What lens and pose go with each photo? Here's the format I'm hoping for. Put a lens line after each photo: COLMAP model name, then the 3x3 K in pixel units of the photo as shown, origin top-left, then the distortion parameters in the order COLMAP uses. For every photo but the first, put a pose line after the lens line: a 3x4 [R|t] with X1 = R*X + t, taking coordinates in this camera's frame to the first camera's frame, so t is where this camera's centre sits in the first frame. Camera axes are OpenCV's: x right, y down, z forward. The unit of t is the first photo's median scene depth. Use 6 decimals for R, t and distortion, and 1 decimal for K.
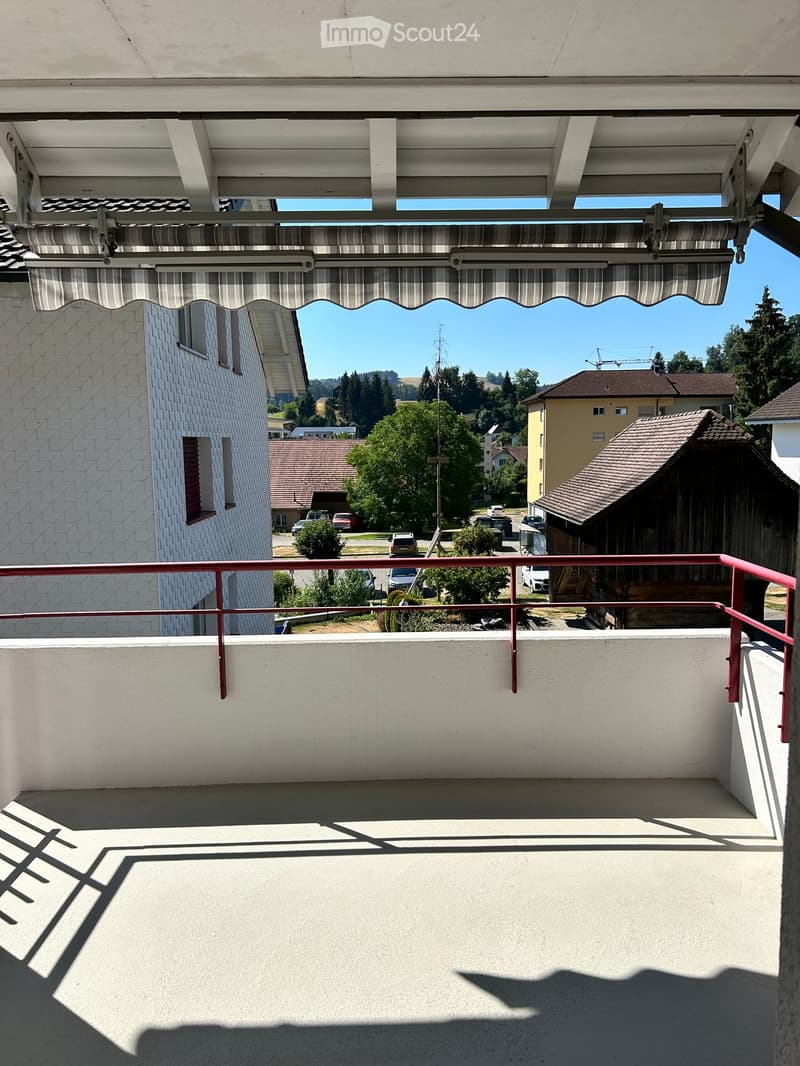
lens RADIAL K [[810.4, 0, 398.6], [0, 810.4, 539.9], [0, 0, 1]] dist [0.054040, -0.053985]
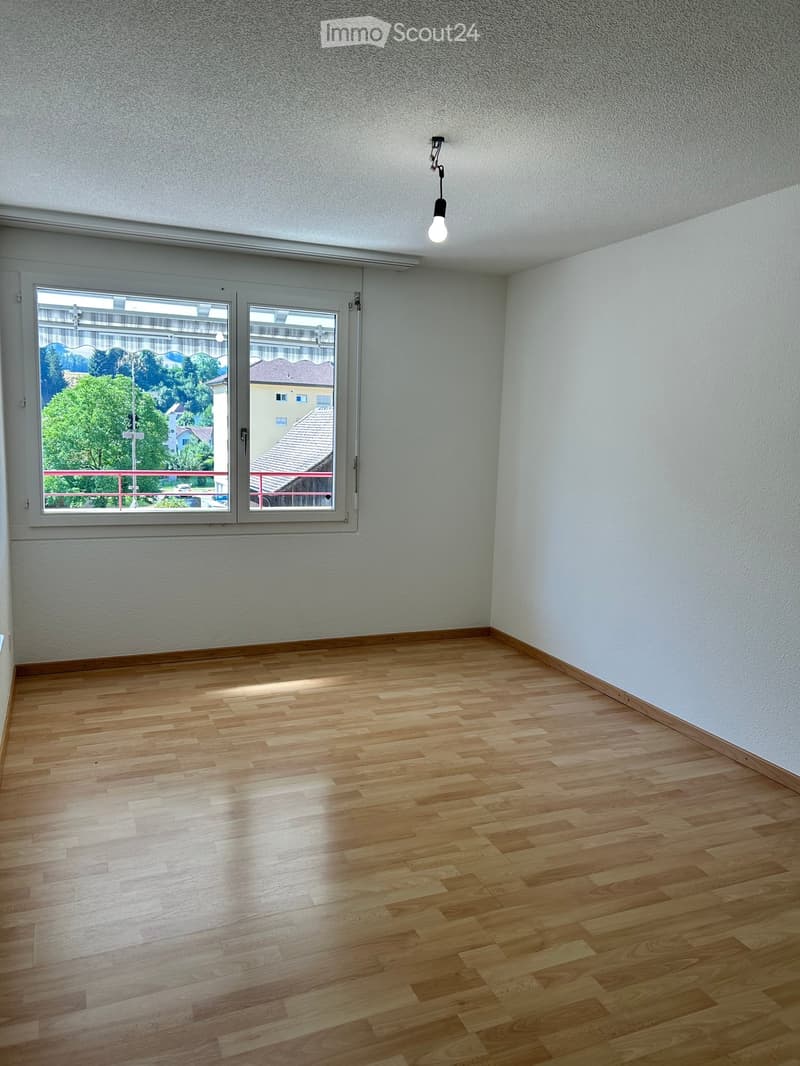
lens RADIAL K [[810.4, 0, 398.6], [0, 810.4, 539.9], [0, 0, 1]] dist [0.054040, -0.053985]
pose [[0.926537, -0.010122, 0.376068, -0.366052], [0.002156, 0.999764, 0.021597, 0.170094], [-0.376198, -0.019200, 0.926340, -1.283815]]
